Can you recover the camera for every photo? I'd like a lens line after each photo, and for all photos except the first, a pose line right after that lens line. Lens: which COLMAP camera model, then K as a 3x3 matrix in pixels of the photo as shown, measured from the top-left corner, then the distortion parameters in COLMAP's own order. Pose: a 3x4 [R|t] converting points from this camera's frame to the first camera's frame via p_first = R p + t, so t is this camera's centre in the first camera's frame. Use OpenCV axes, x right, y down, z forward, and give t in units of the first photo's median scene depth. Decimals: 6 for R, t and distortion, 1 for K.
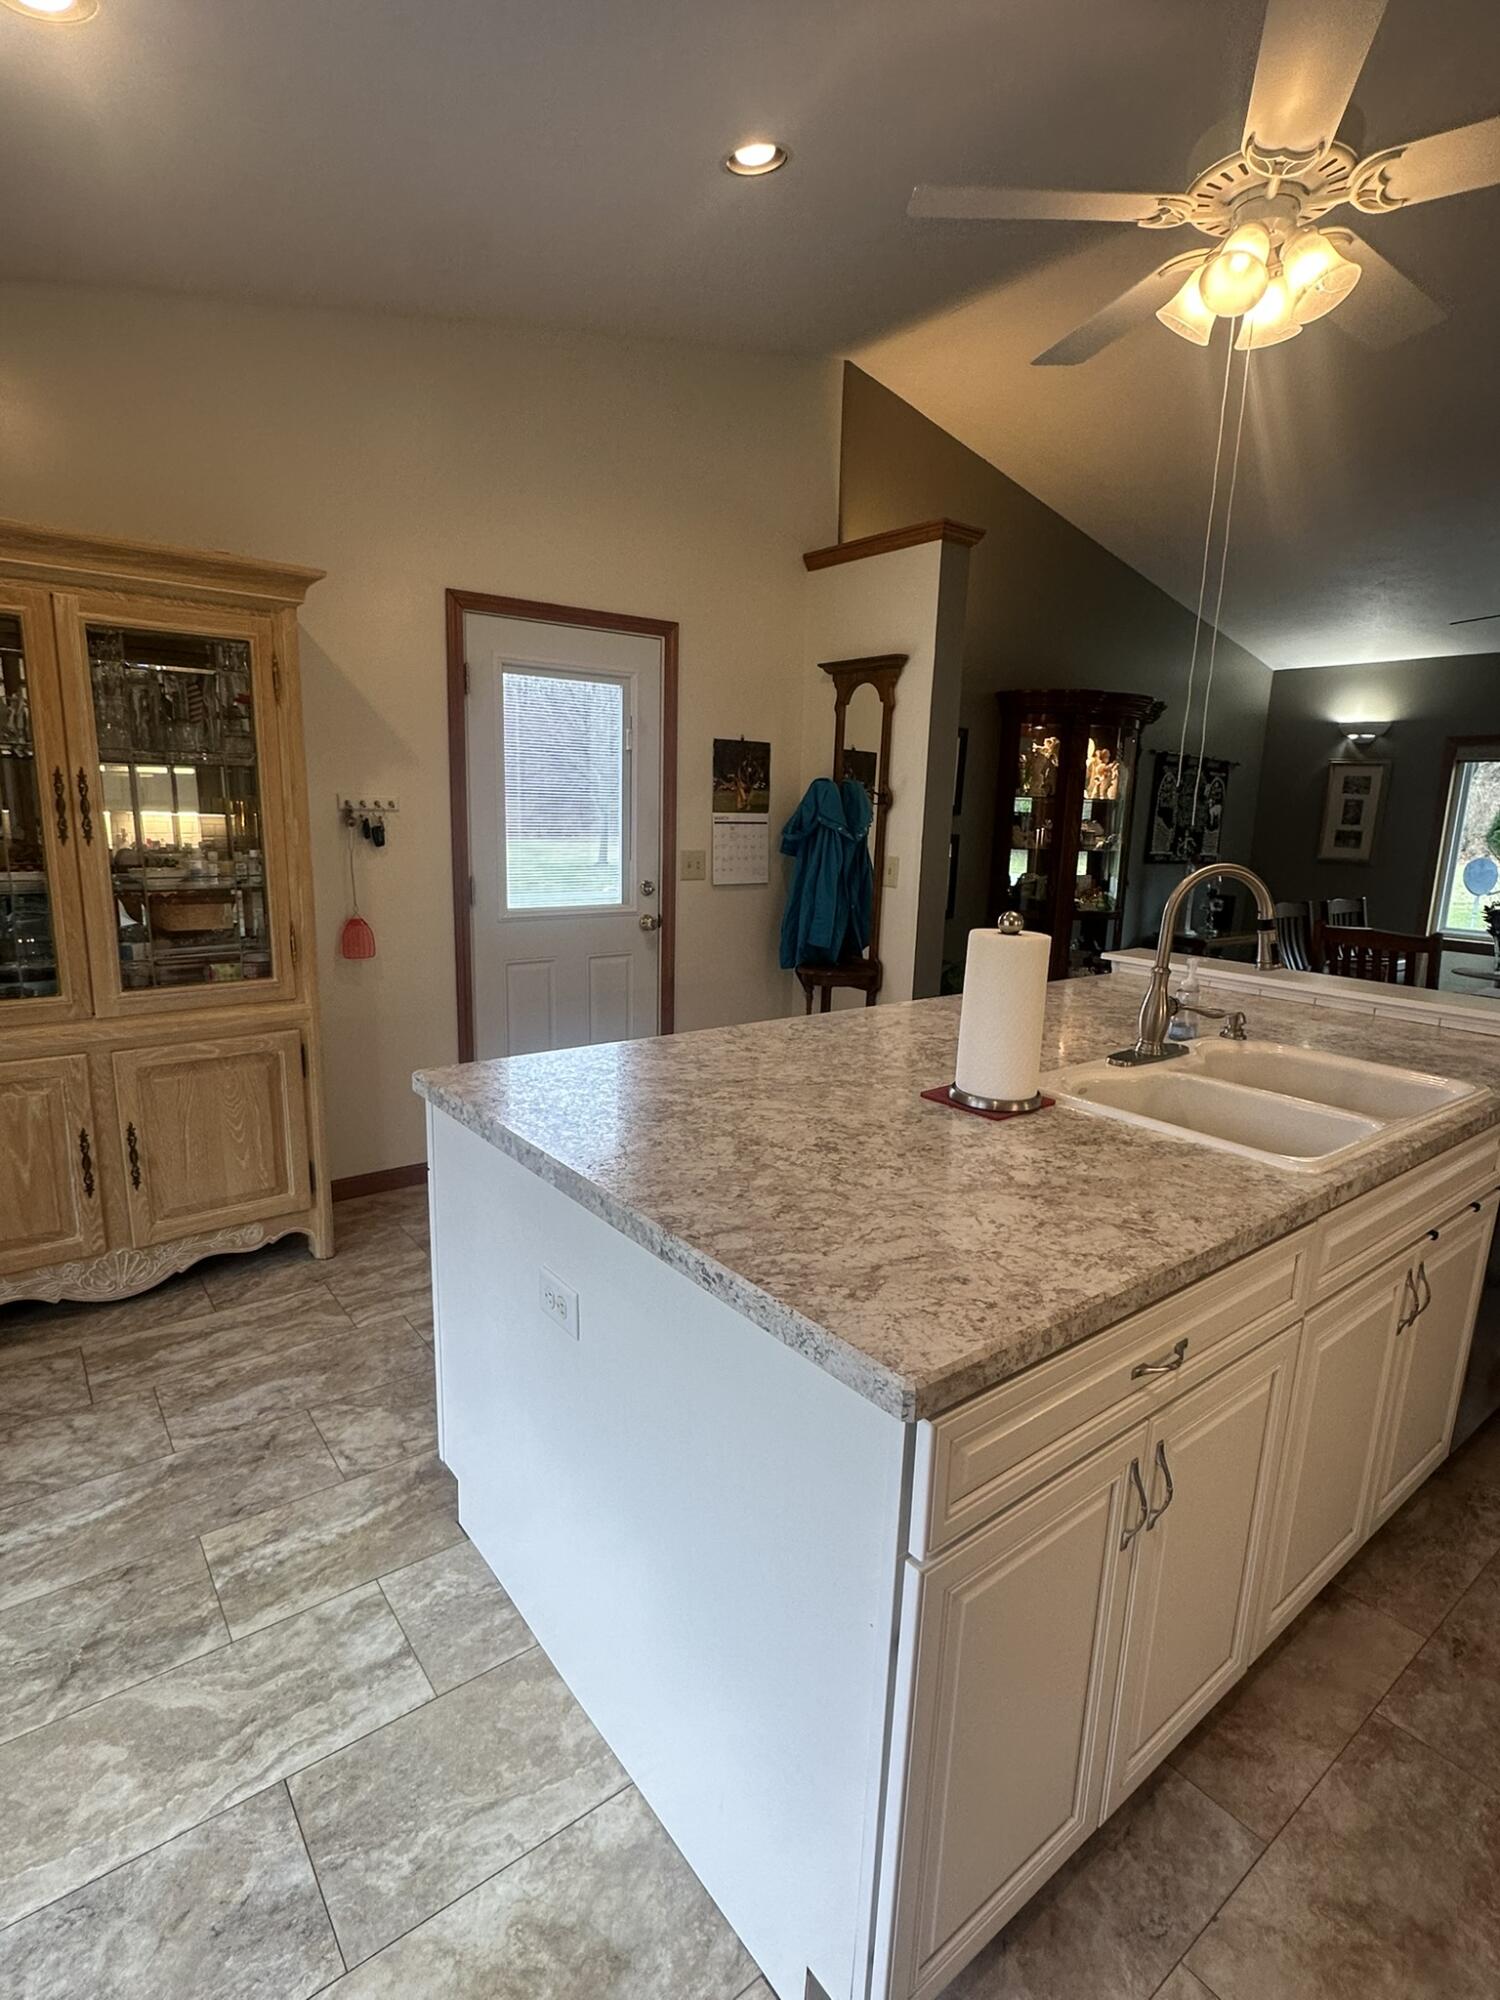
lens RADIAL K [[993.1, 0, 752.3], [0, 993.1, 1014.3], [0, 0, 1]] dist [-0.004075, -0.000782]
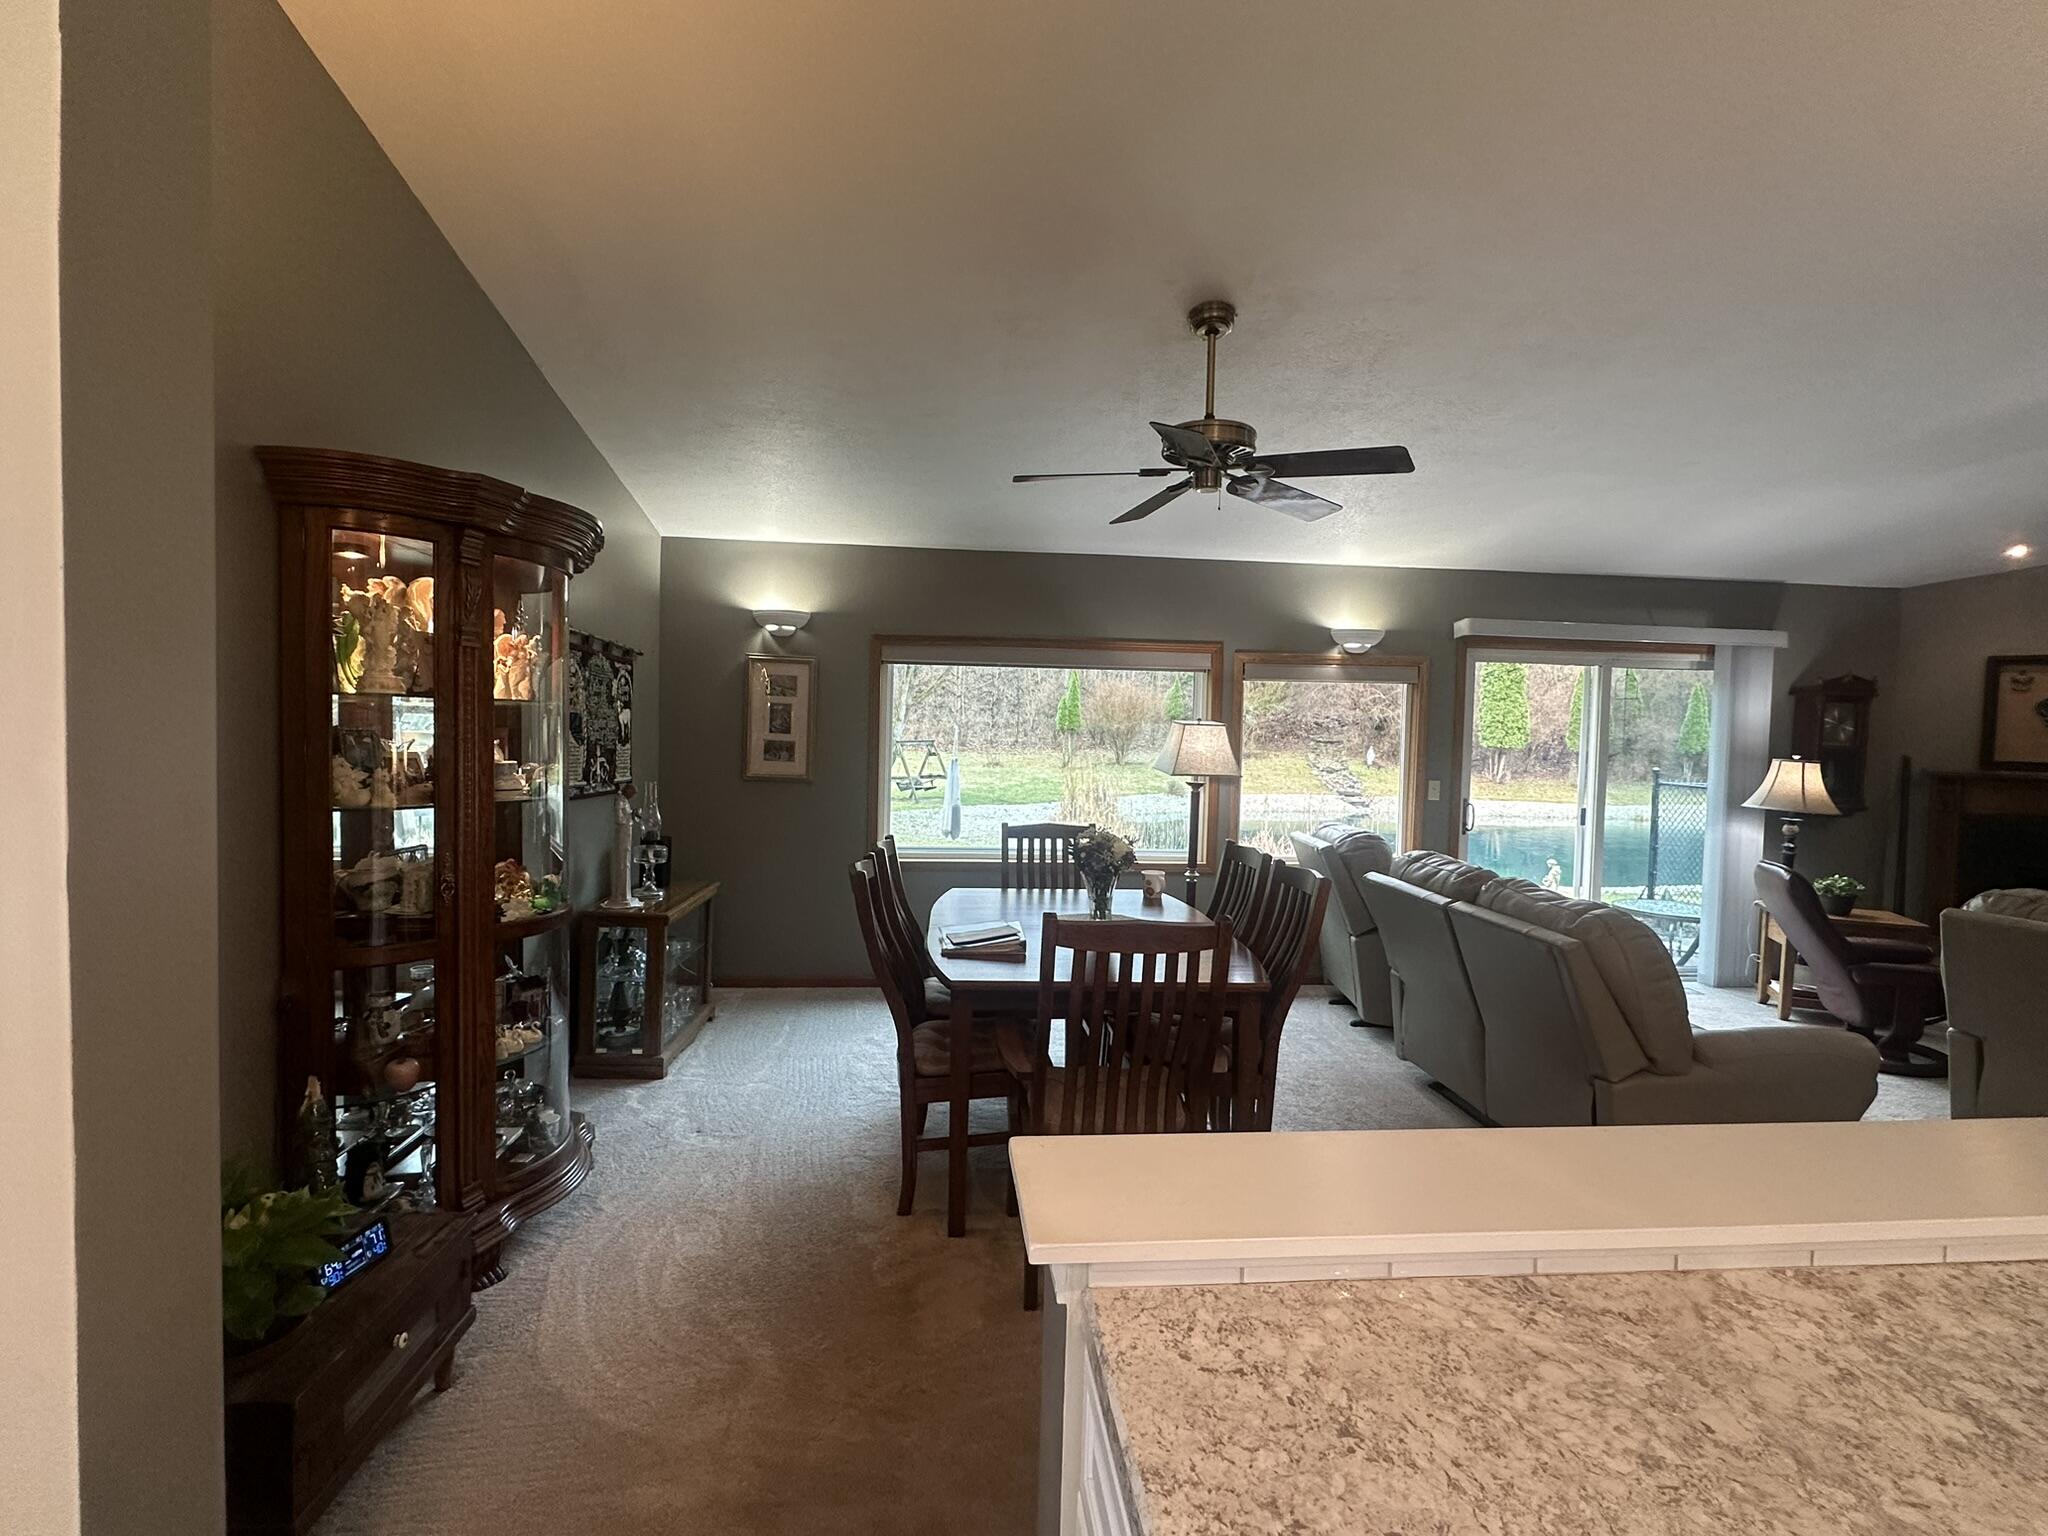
lens RADIAL K [[939.1, 0, 1017.8], [0, 939.1, 772.7], [0, 0, 1]] dist [-0.004676, 0.001411]
pose [[0.542249, -0.052764, 0.838559, 0.111014], [0.158875, 0.986461, -0.040666, -0.172645], [-0.825060, 0.155278, 0.543291, 0.754510]]
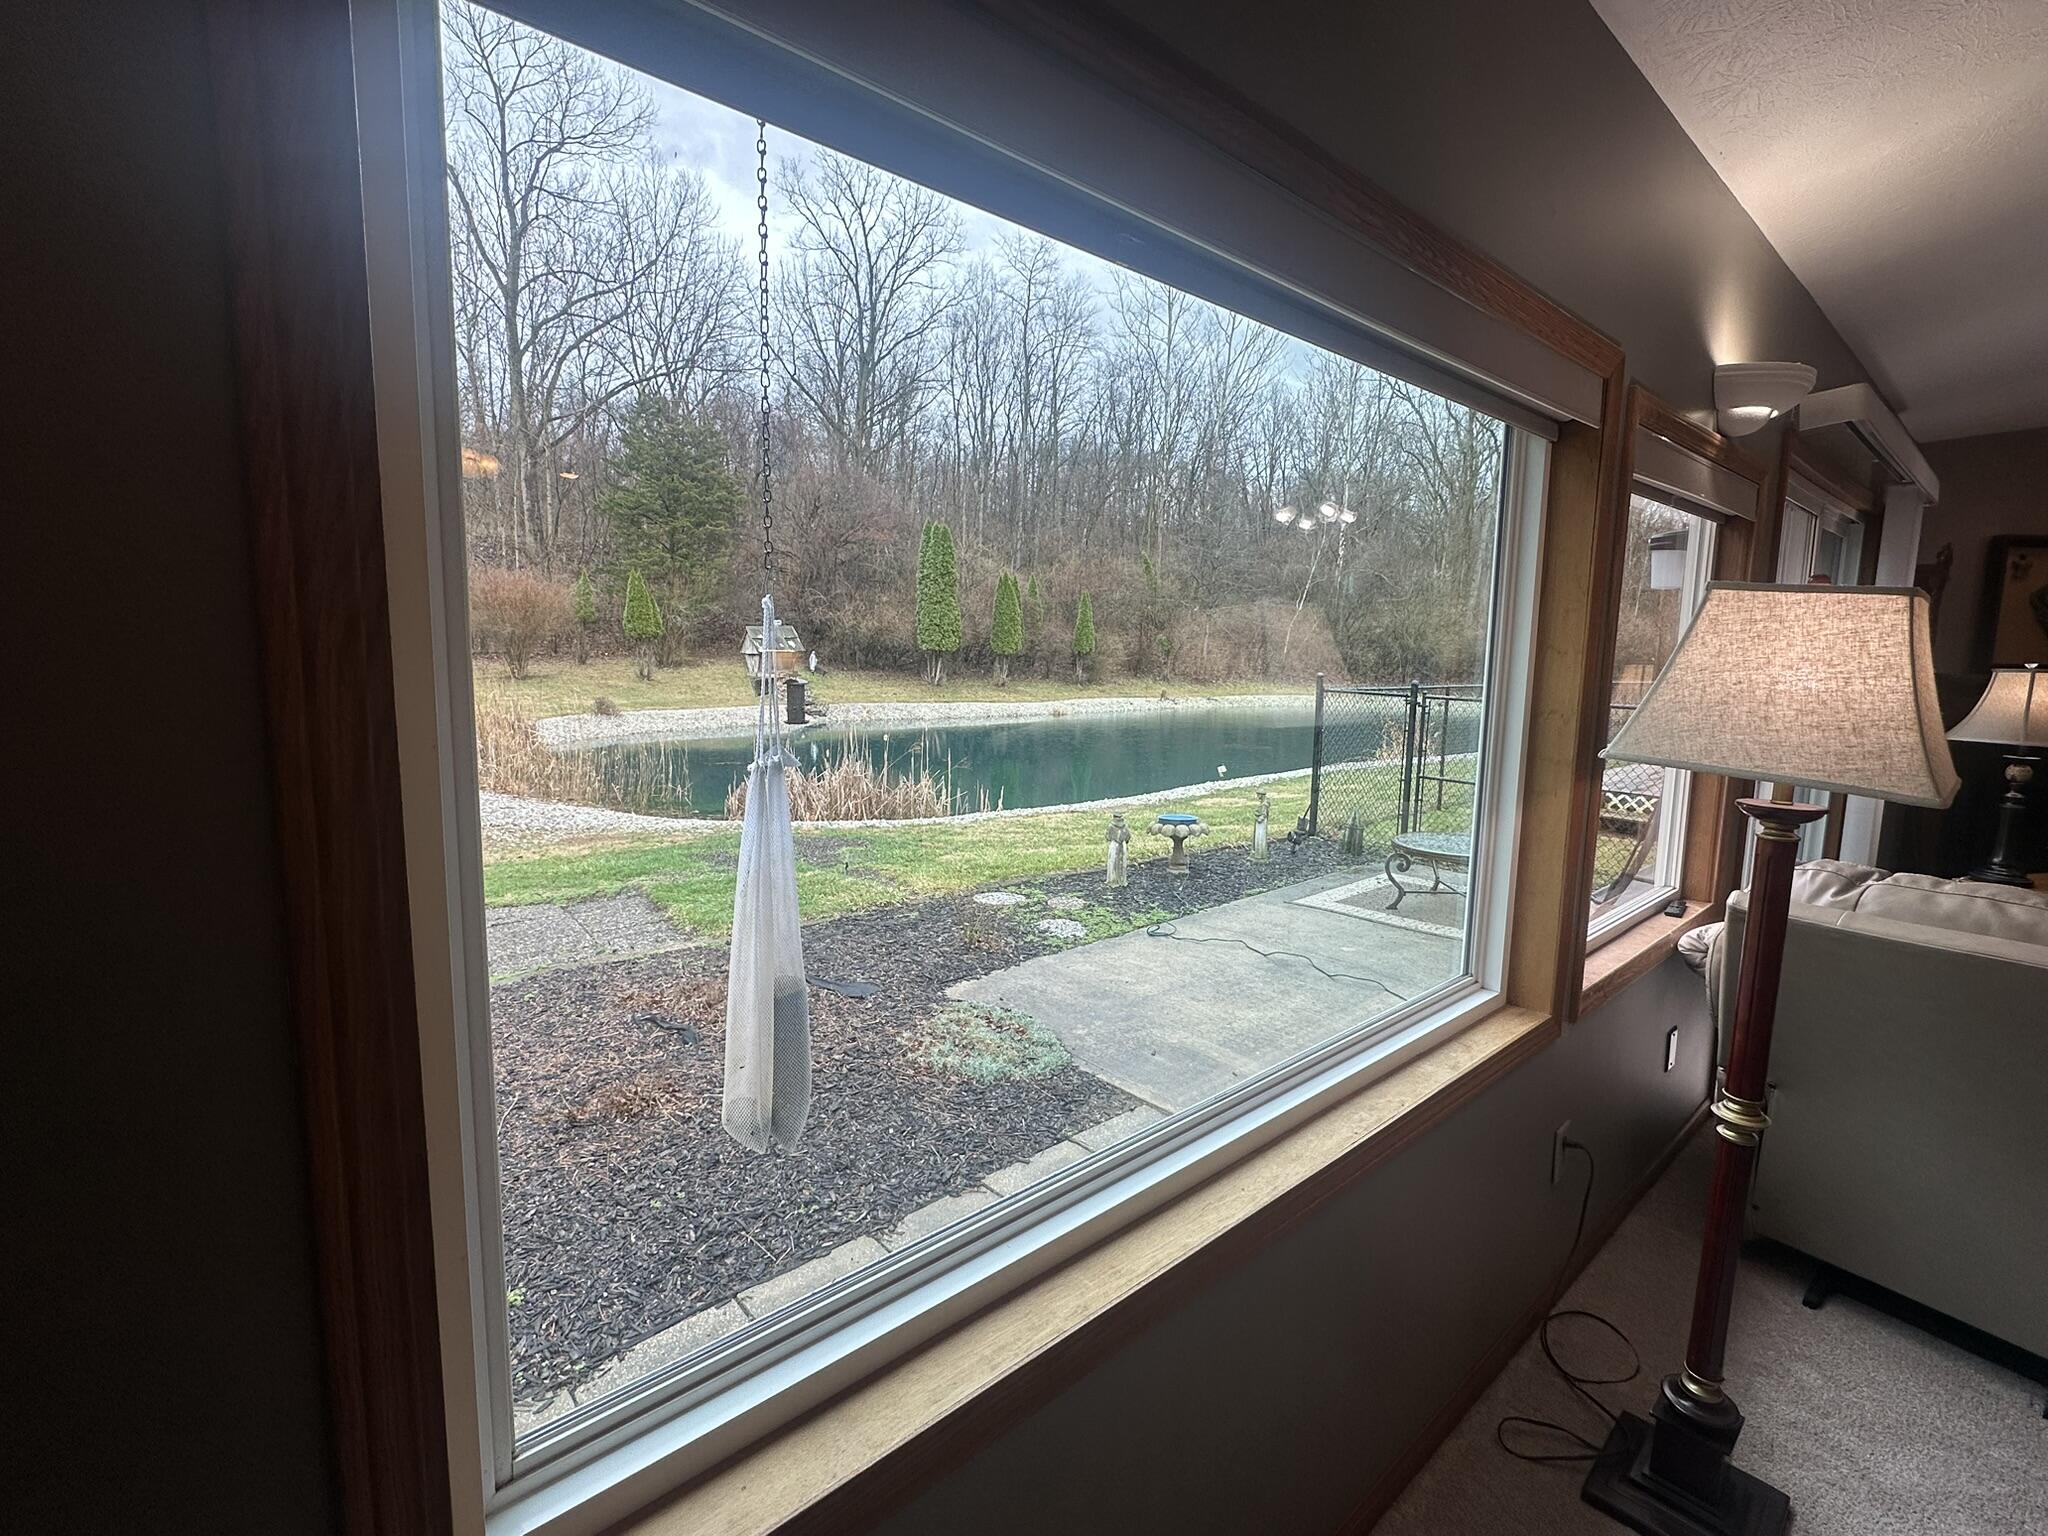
lens RADIAL K [[939.1, 0, 1014.6], [0, 939.1, 756.9], [0, 0, 1]] dist [-0.004676, 0.001411]
pose [[-0.057886, -0.144526, 0.987806, 1.001610], [0.181584, 0.971436, 0.152772, -0.303870], [-0.981670, 0.188213, -0.029989, 1.575894]]
